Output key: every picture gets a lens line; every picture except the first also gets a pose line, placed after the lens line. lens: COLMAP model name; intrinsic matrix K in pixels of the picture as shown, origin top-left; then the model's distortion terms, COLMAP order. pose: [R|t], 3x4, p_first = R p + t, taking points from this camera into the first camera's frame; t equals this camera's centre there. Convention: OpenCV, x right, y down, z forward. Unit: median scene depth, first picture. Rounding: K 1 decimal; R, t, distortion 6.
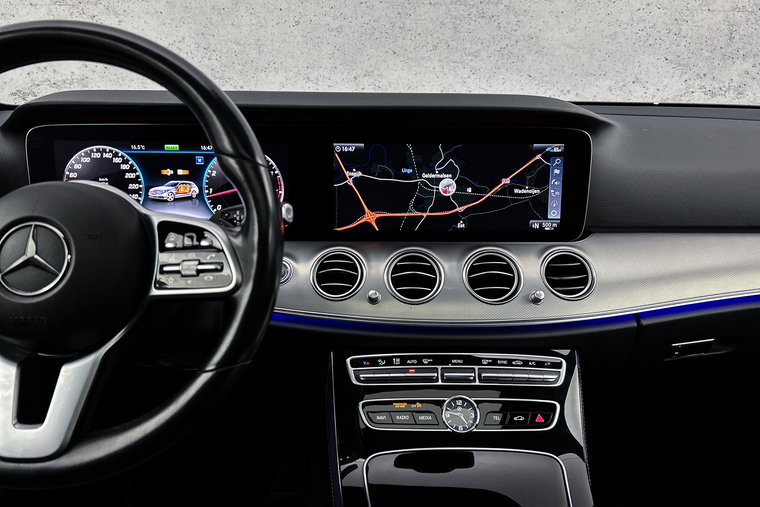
lens RADIAL K [[580.4, 0, 380.4], [0, 580.4, 254.9], [0, 0, 1]] dist [0.053796, -0.064082]
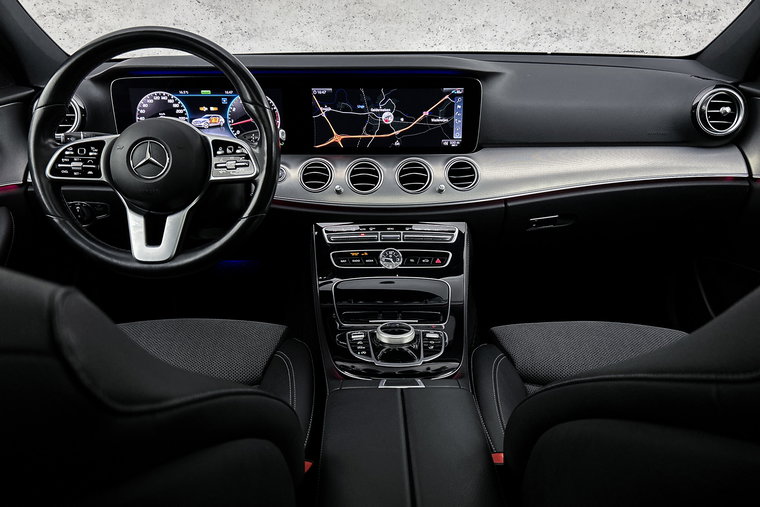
lens RADIAL K [[580.4, 0, 376.5], [0, 580.4, 260.5], [0, 0, 1]] dist [0.053796, -0.064082]
pose [[0.999950, -0.006237, -0.007875, 0.096802], [0.007233, 0.991034, 0.133411, 0.050358], [0.006972, -0.133461, 0.991029, -0.563926]]
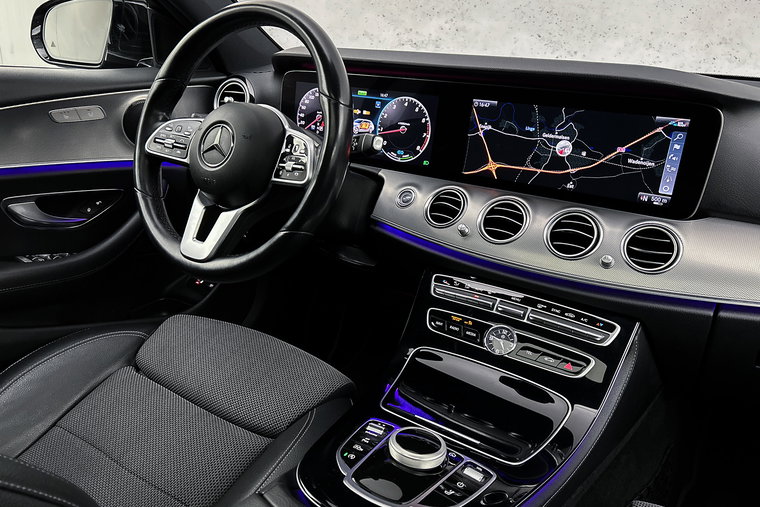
lens RADIAL K [[580.4, 0, 375.0], [0, 580.4, 255.8], [0, 0, 1]] dist [0.053796, -0.064082]
pose [[0.824183, 0.222441, -0.520809, 0.439797], [-0.192616, 0.974910, 0.111575, 0.024156], [0.532561, 0.008358, 0.846351, -0.104919]]
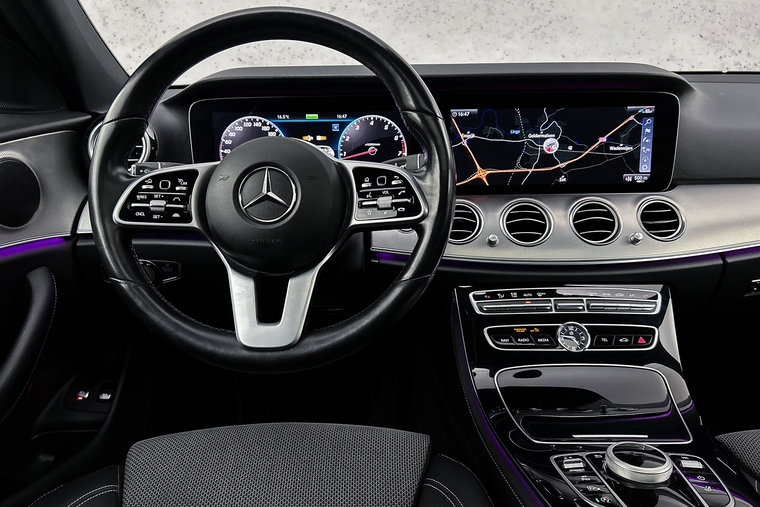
lens RADIAL K [[580.4, 0, 379.1], [0, 580.4, 253.6], [0, 0, 1]] dist [0.053796, -0.064082]
pose [[0.999429, -0.011877, -0.031633, -0.188843], [0.012477, 0.999745, 0.018826, 0.069055], [0.031401, -0.019210, 0.999322, -0.162105]]
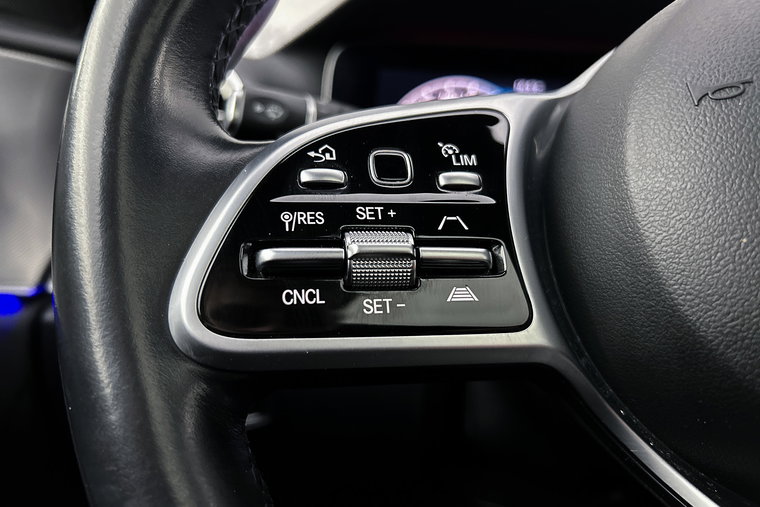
lens RADIAL K [[580.4, 0, 380.4], [0, 580.4, 252.3], [0, 0, 1]] dist [0.053796, -0.064082]
pose [[0.995674, -0.058612, -0.072102, -0.504741], [0.050270, 0.992378, -0.112513, 0.032946], [0.078147, 0.108402, 0.991031, 0.465050]]
